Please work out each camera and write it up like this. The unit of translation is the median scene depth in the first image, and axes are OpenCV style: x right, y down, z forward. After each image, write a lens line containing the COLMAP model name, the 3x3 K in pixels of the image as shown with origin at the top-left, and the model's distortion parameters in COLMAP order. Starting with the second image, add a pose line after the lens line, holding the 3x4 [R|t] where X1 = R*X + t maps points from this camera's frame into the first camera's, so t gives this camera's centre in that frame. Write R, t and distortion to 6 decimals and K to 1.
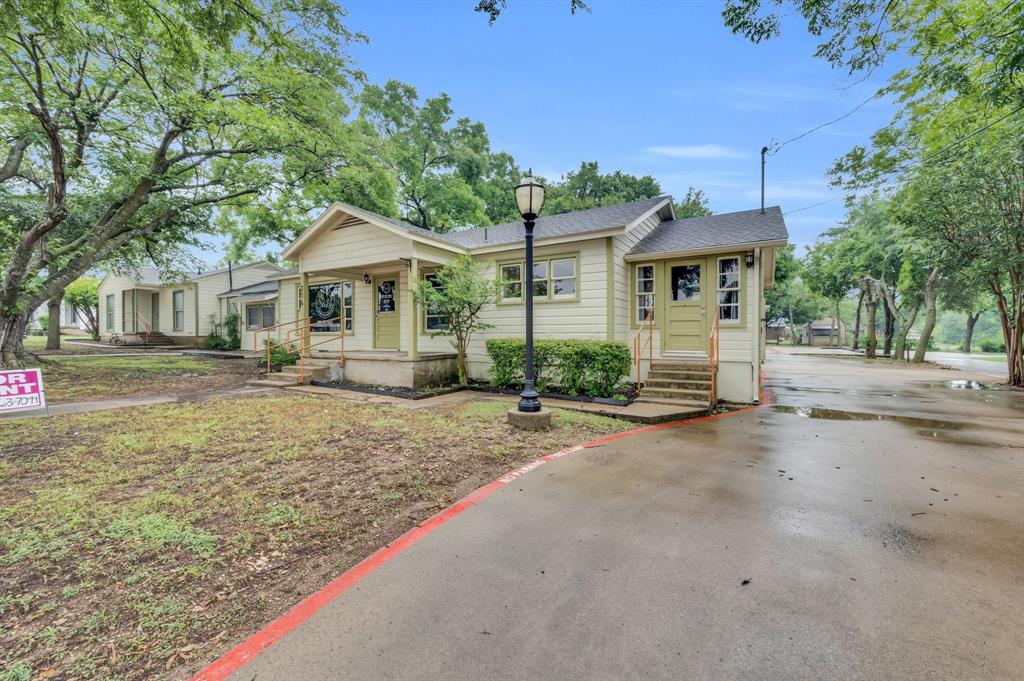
lens RADIAL K [[426.1, 0, 528.0], [0, 426.1, 338.5], [0, 0, 1]] dist [-0.000108, -0.000073]
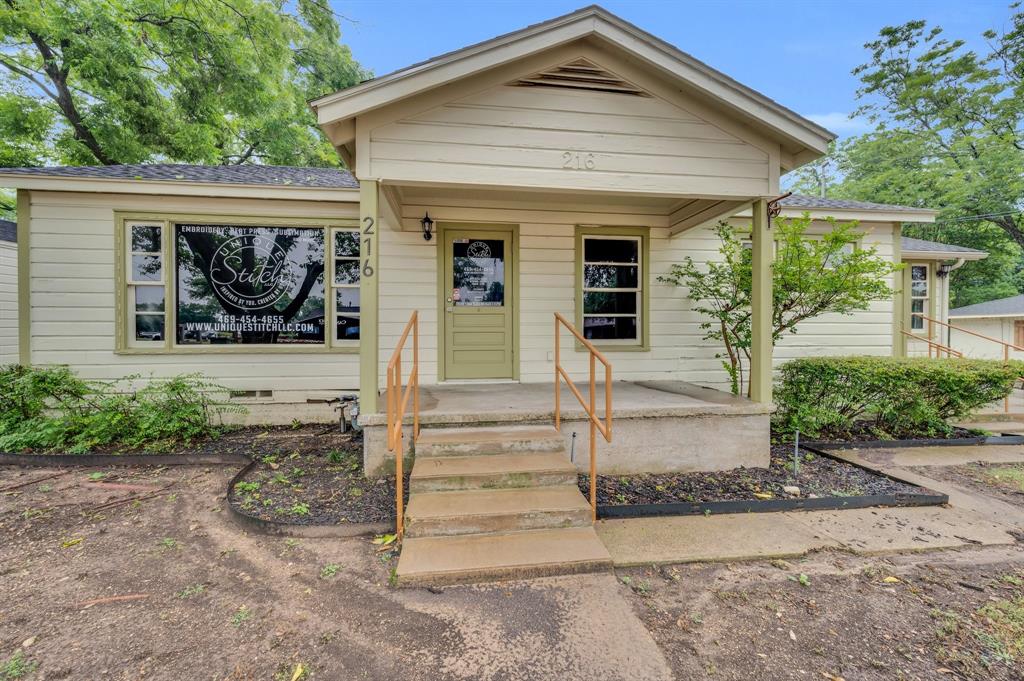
lens RADIAL K [[402.8, 0, 508.2], [0, 402.8, 336.3], [0, 0, 1]] dist [0.000944, 0.000124]
pose [[0.787442, -0.008320, 0.616333, -0.649771], [0.001832, 0.999936, 0.011158, -0.032533], [-0.616386, -0.007657, 0.787407, 0.683608]]
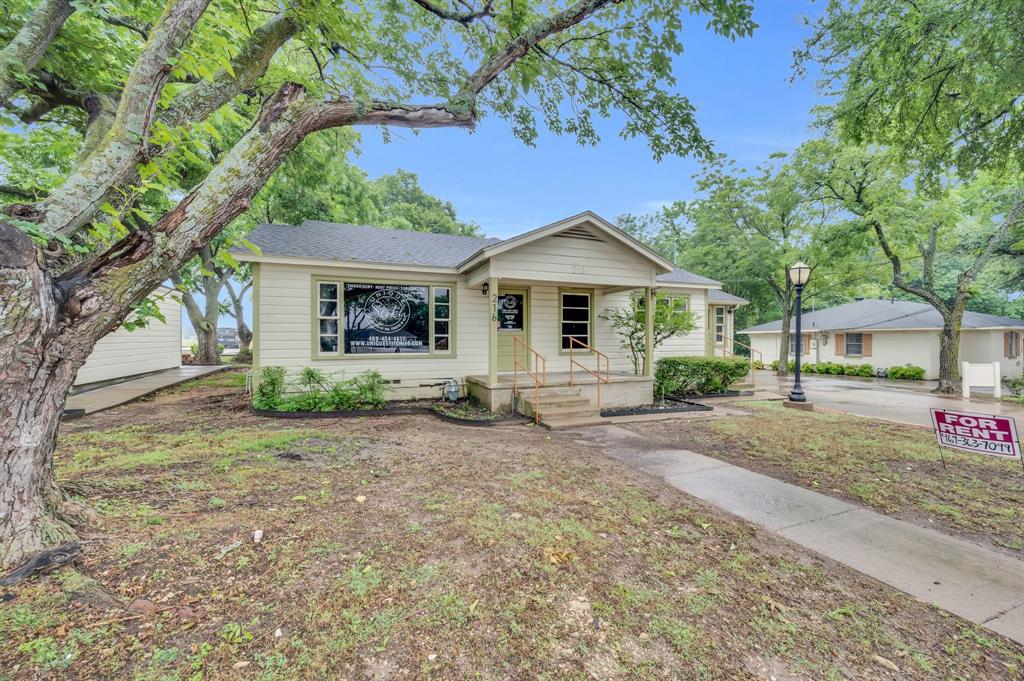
lens RADIAL K [[404.7, 0, 512.0], [0, 404.7, 340.5], [0, 0, 1]] dist [-0.001491, -0.000287]
pose [[0.597239, -0.001139, 0.802063, -1.101330], [0.005341, 0.999982, -0.002558, -0.040759], [-0.802046, 0.005812, 0.597234, 0.553402]]
